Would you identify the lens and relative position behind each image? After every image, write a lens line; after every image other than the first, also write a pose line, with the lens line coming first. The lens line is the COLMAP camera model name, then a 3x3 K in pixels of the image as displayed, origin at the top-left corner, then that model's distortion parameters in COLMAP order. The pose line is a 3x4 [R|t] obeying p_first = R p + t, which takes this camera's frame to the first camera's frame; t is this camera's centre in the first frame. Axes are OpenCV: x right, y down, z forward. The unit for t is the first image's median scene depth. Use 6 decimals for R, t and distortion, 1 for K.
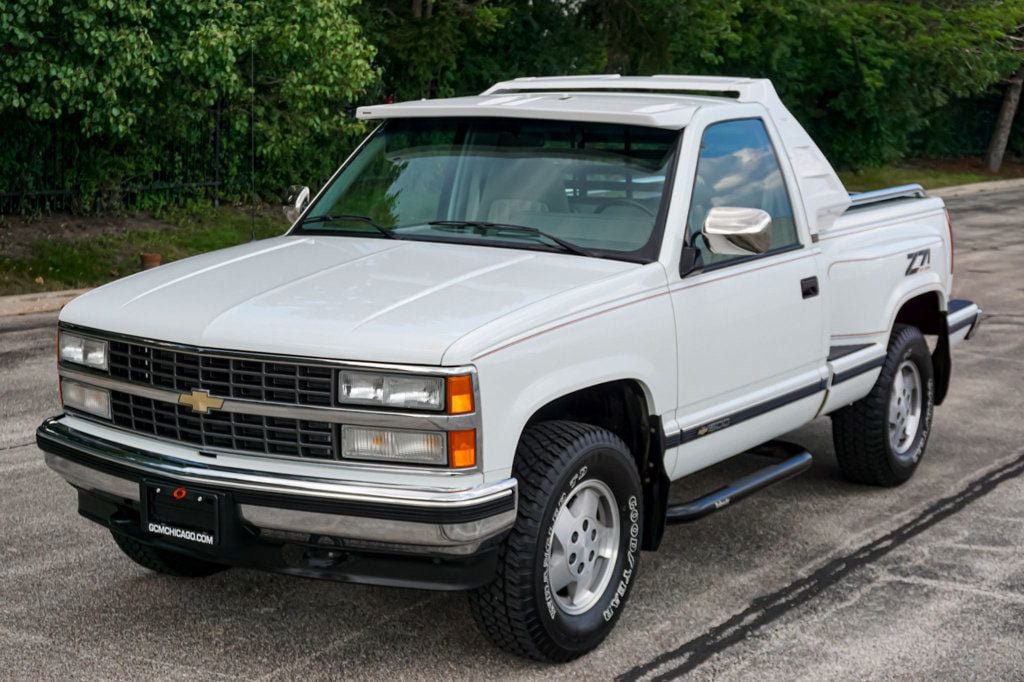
lens RADIAL K [[1619.1, 0, 510.9], [0, 1619.1, 357.1], [0, 0, 1]] dist [0.029360, 0.000000]
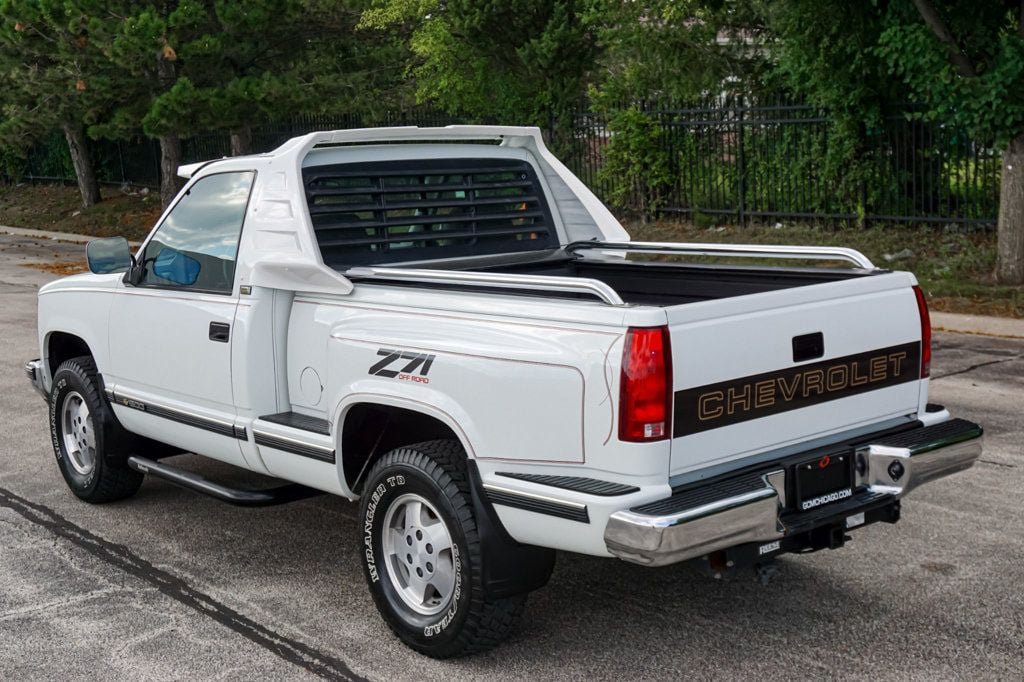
lens RADIAL K [[1351.0, 0, 497.6], [0, 1351.0, 351.7], [0, 0, 1]] dist [0.014604, 0.000000]
pose [[-0.288190, 0.144734, -0.946572, 1.080341], [-0.128592, 0.973708, 0.188034, -0.244910], [0.948900, 0.175911, -0.262001, 1.568207]]
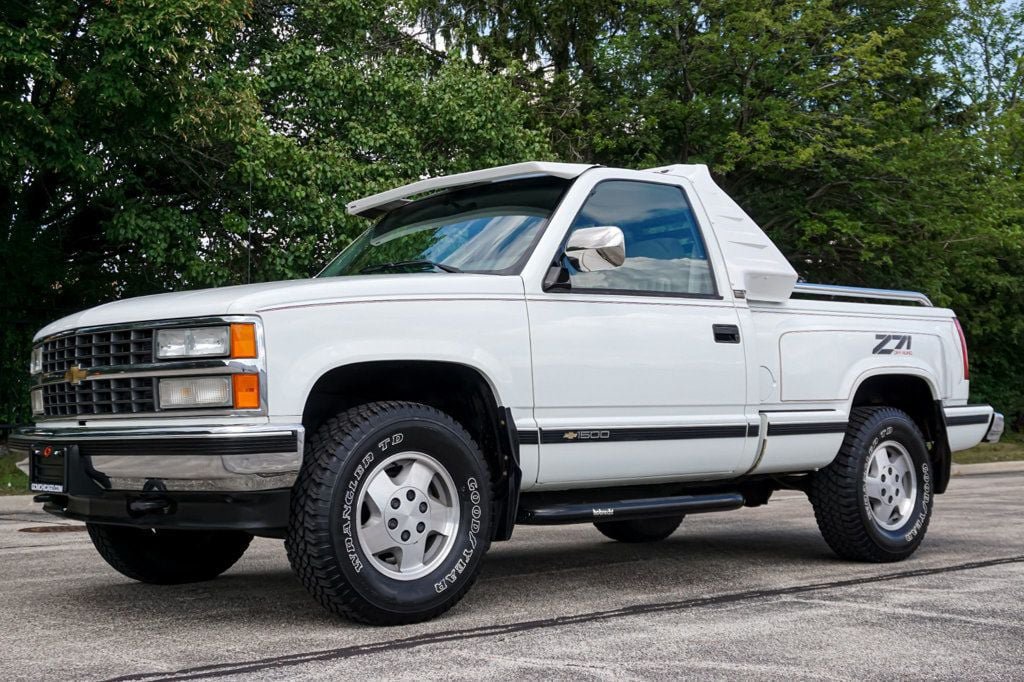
lens RADIAL K [[1304.5, 0, 509.1], [0, 1304.5, 348.1], [0, 0, 1]] dist [0.005576, 0.000000]
pose [[0.963902, -0.034988, -0.263949, 0.304846], [-0.023580, 0.976216, -0.215514, 0.173795], [0.265212, 0.213958, 0.940151, 0.169960]]
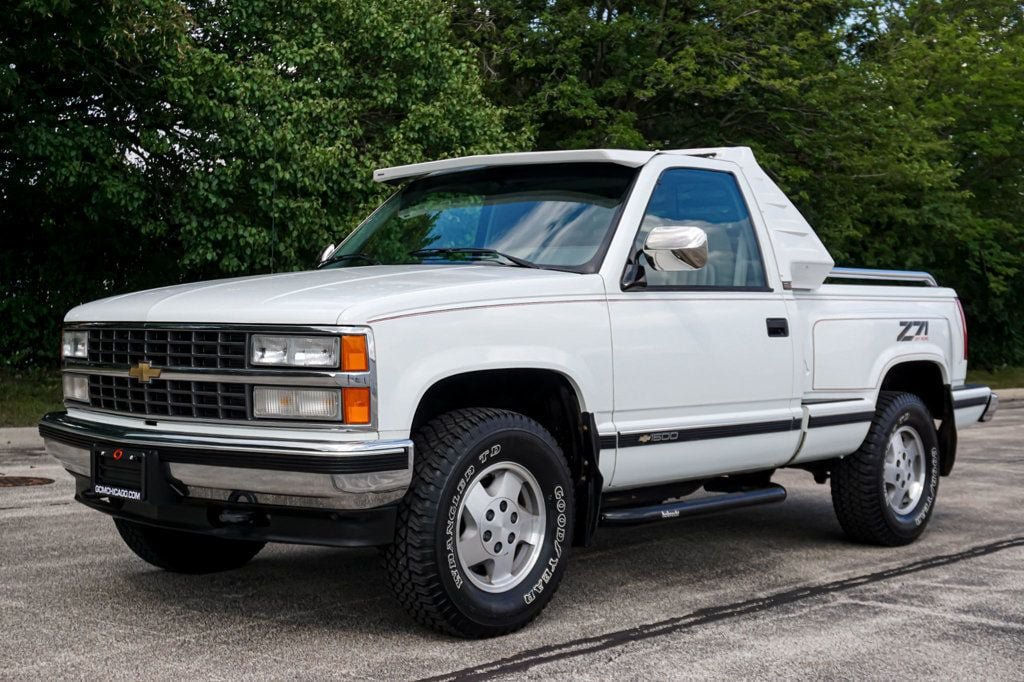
lens RADIAL K [[1351.0, 0, 508.1], [0, 1351.0, 358.1], [0, 0, 1]] dist [0.014604, 0.000000]
pose [[0.987753, 0.008519, -0.155794, 0.165148], [-0.030444, 0.989839, -0.138895, 0.117395], [0.153028, 0.141937, 0.977976, 0.123412]]
